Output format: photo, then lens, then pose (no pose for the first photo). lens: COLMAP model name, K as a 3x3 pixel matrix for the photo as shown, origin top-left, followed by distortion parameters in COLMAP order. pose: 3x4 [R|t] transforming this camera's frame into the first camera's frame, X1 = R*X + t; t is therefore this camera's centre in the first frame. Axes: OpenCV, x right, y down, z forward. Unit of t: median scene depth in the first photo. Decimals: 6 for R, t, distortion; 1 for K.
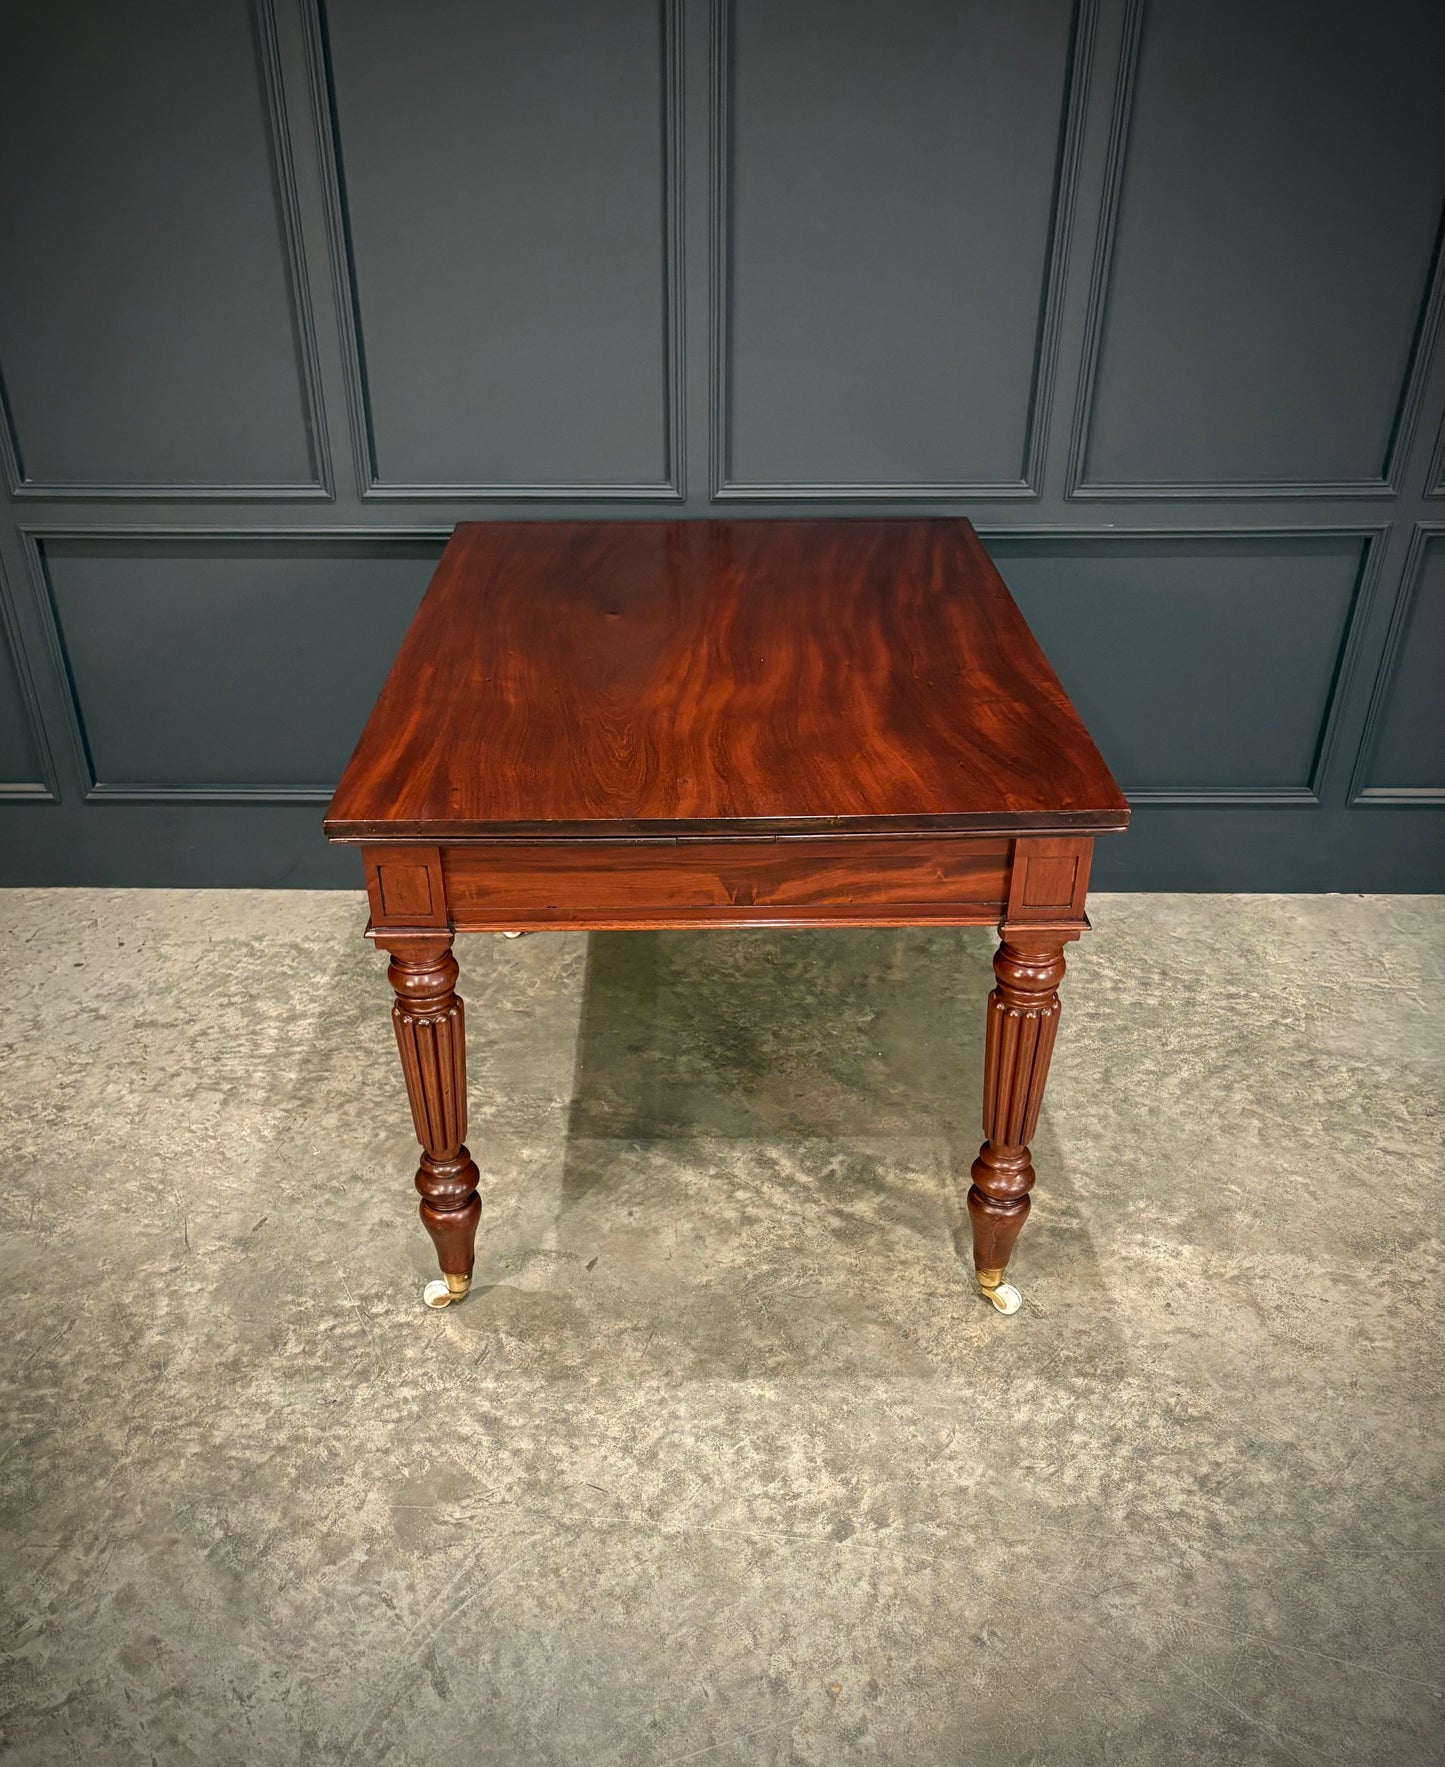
lens RADIAL K [[1440.2, 0, 672.8], [0, 1440.2, 1024.4], [0, 0, 1]] dist [-0.019176, 0.048171]
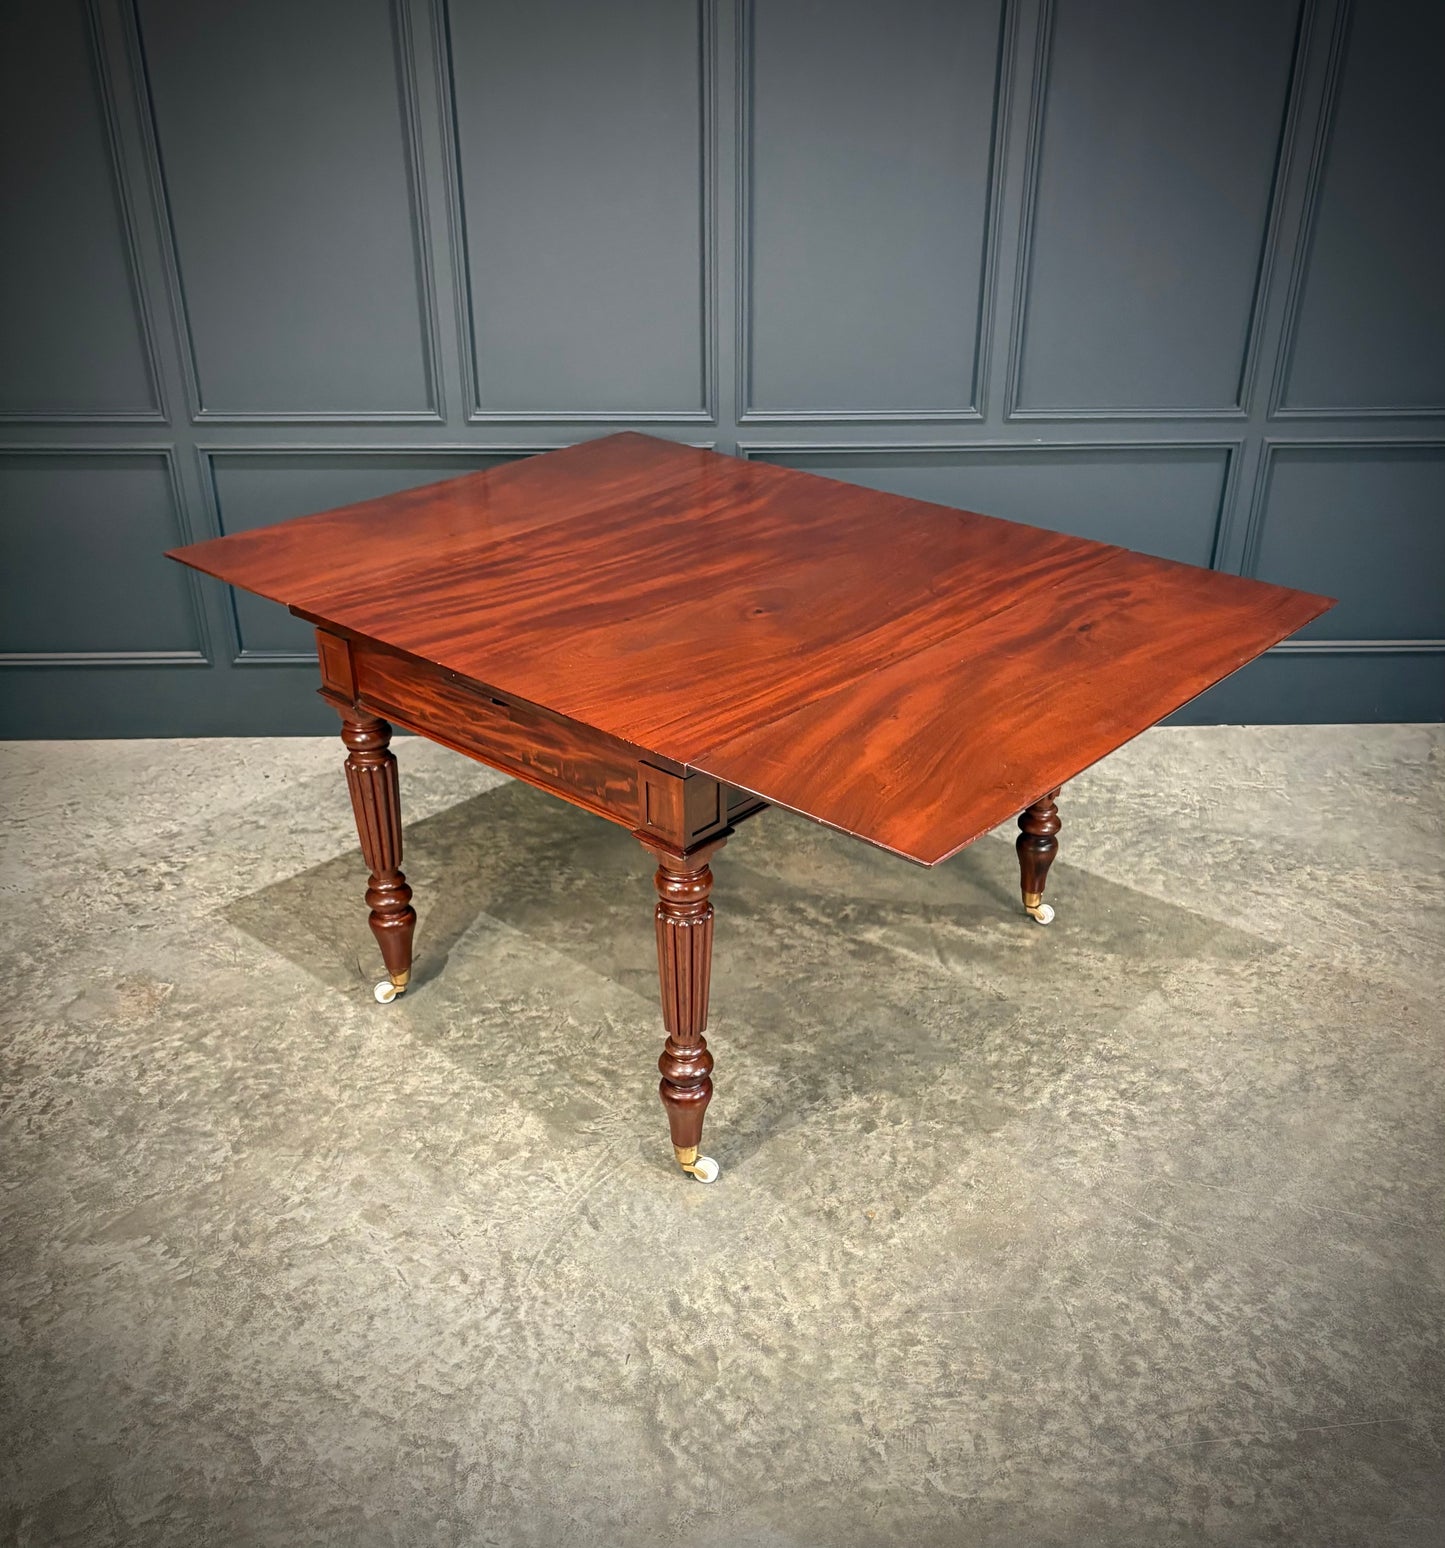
lens RADIAL K [[1393.8, 0, 723.9], [0, 1393.8, 857.7], [0, 0, 1]] dist [0.064314, -0.138638]
pose [[0.998445, -0.019113, 0.052364, -0.083667], [0.022767, 0.997280, -0.070098, 0.168571], [-0.050882, 0.071181, 0.996165, -0.345357]]
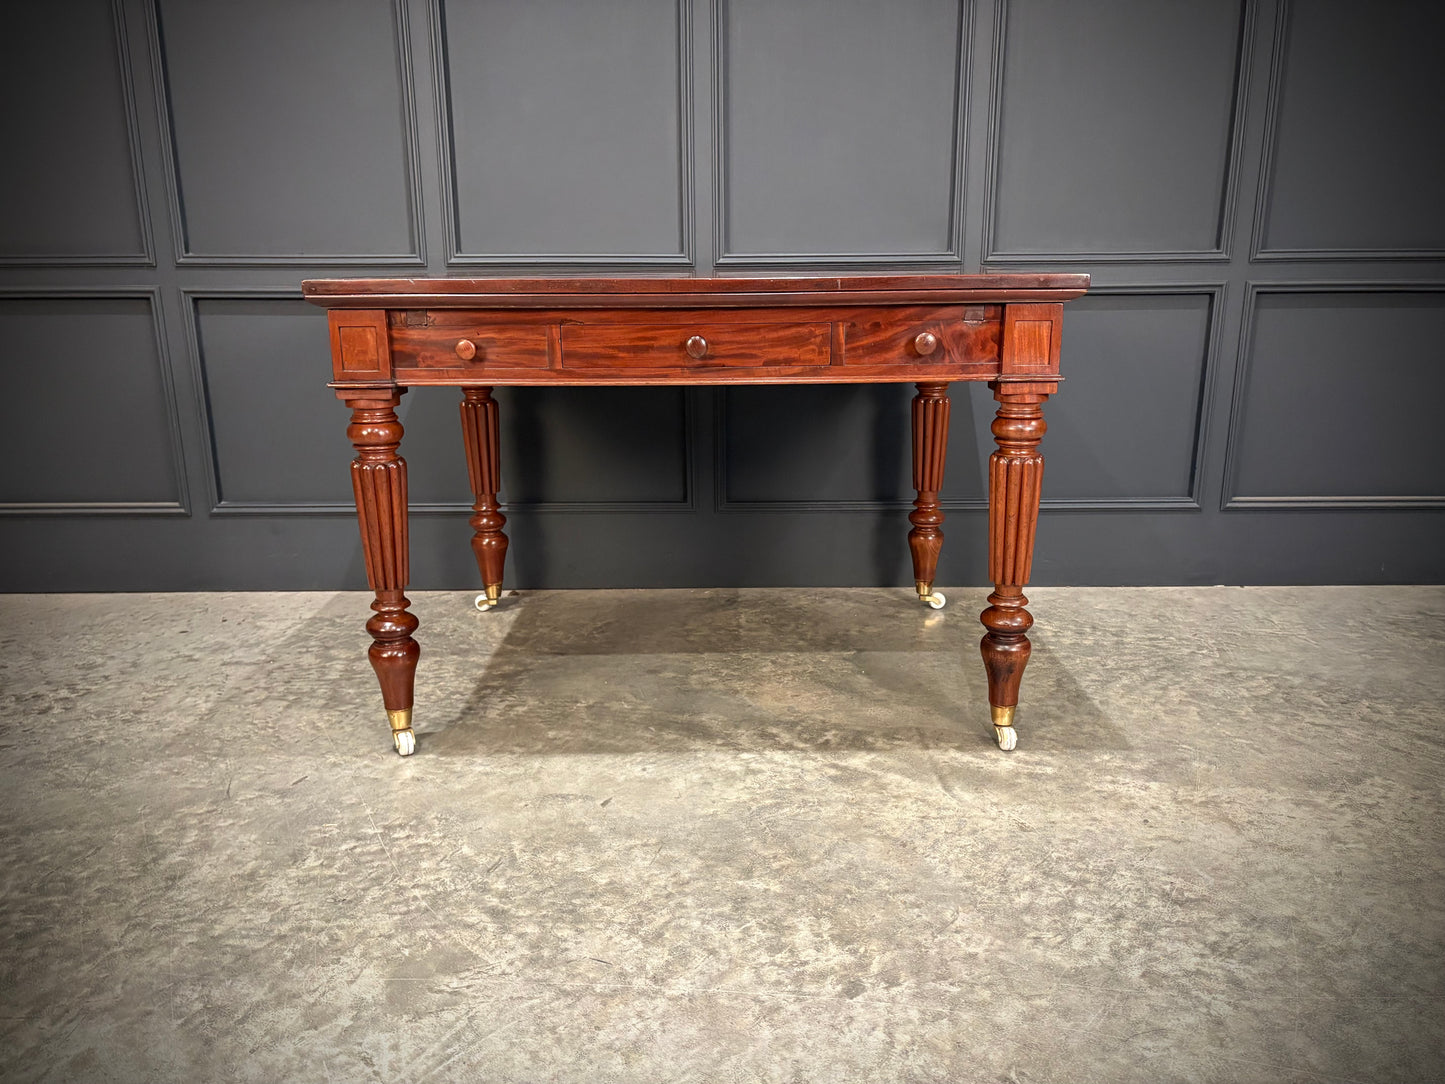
lens RADIAL K [[1057.7, 0, 721.9], [0, 1057.7, 579.6], [0, 0, 1]] dist [-0.003201, 0.024274]
pose [[0.999688, -0.003776, 0.024683, 0.012488], [0.010997, 0.954050, -0.299446, 0.279076], [-0.022418, 0.299625, 0.953794, 0.224499]]
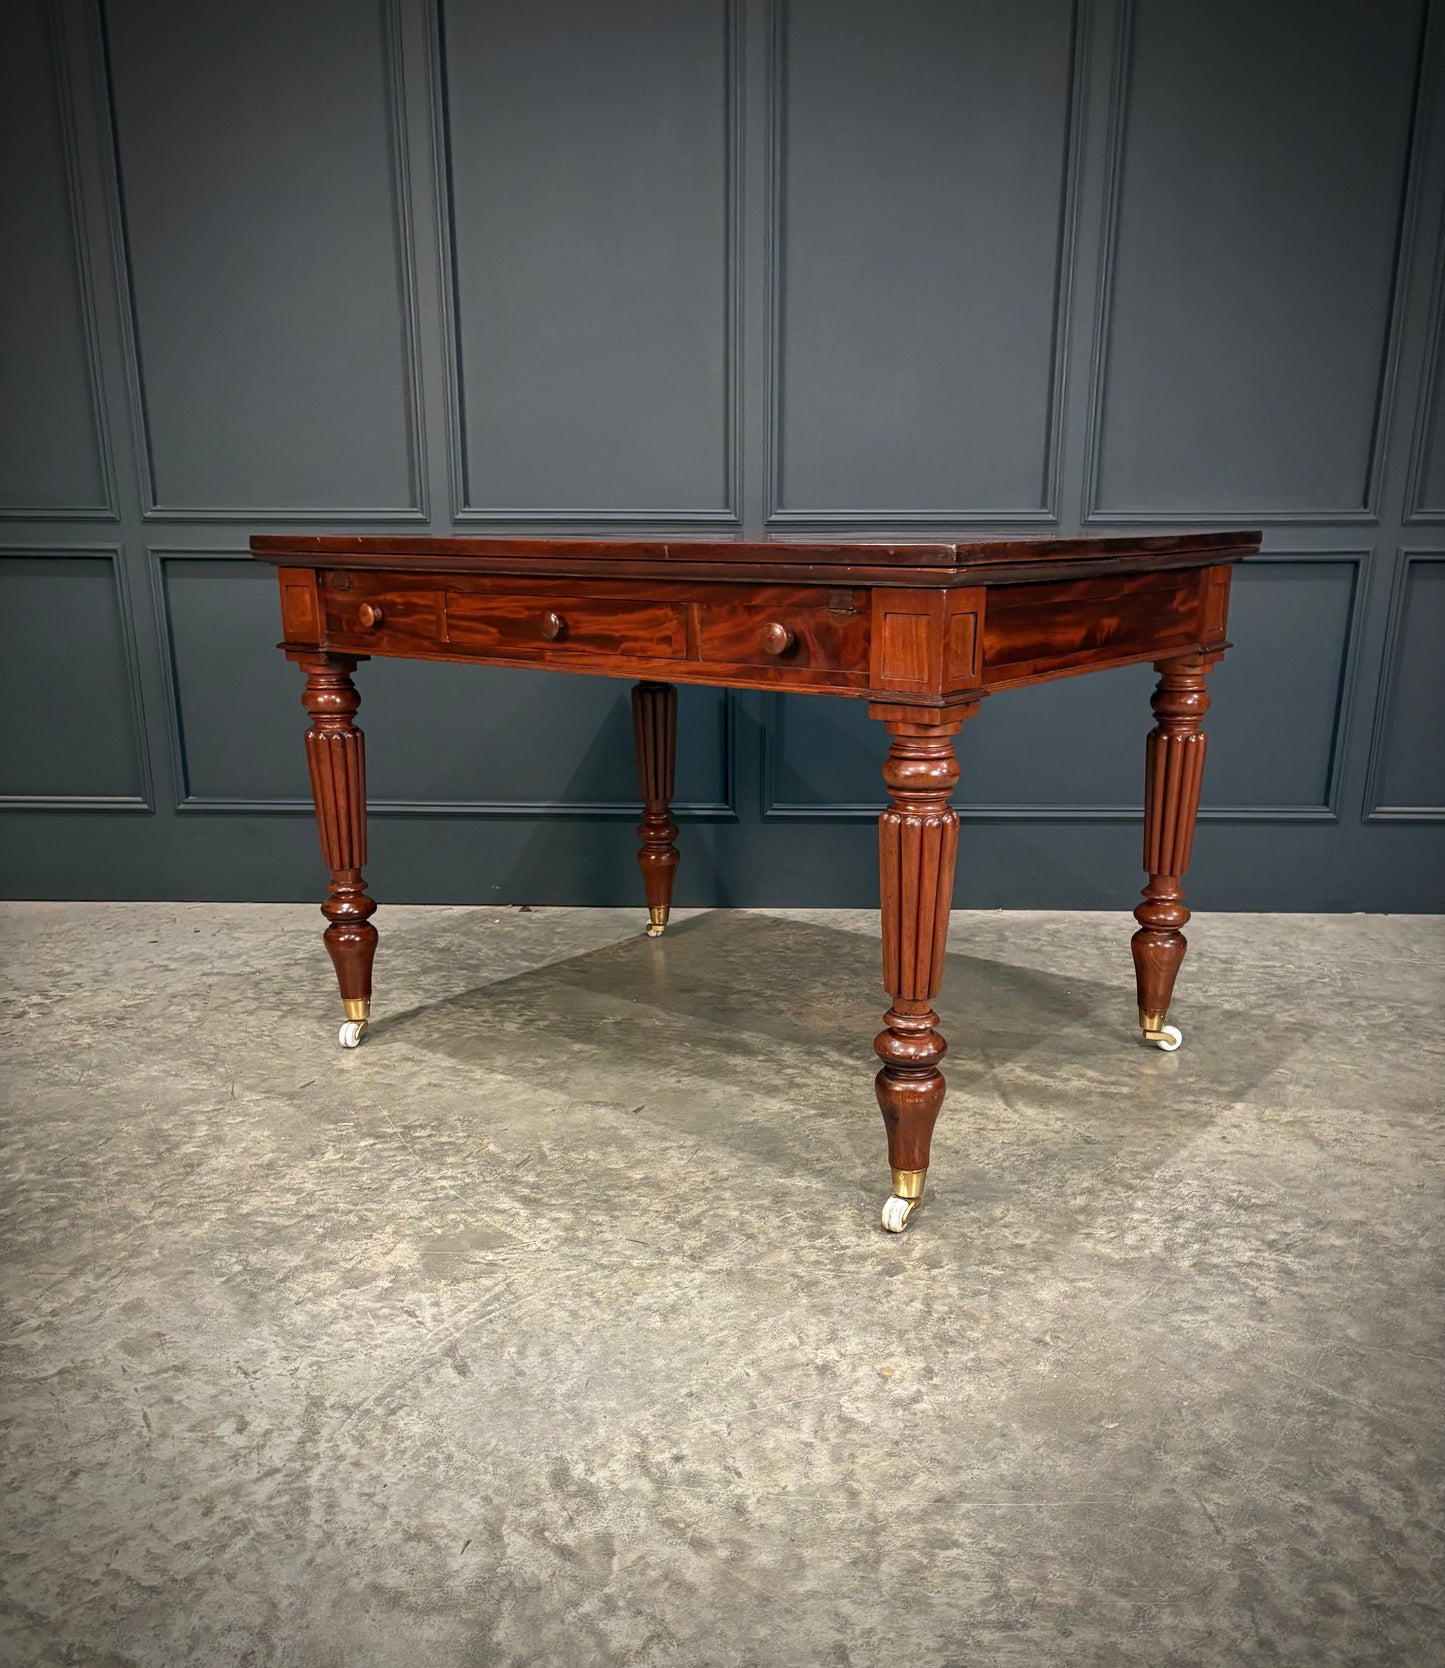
lens RADIAL K [[1389.2, 0, 723.9], [0, 1389.2, 1009.7], [0, 0, 1]] dist [0.021314, -0.039285]
pose [[0.999896, 0.013007, -0.006265, 0.008756], [-0.014175, 0.966866, -0.254890, 0.390951], [0.002742, 0.254952, 0.966950, 0.062411]]
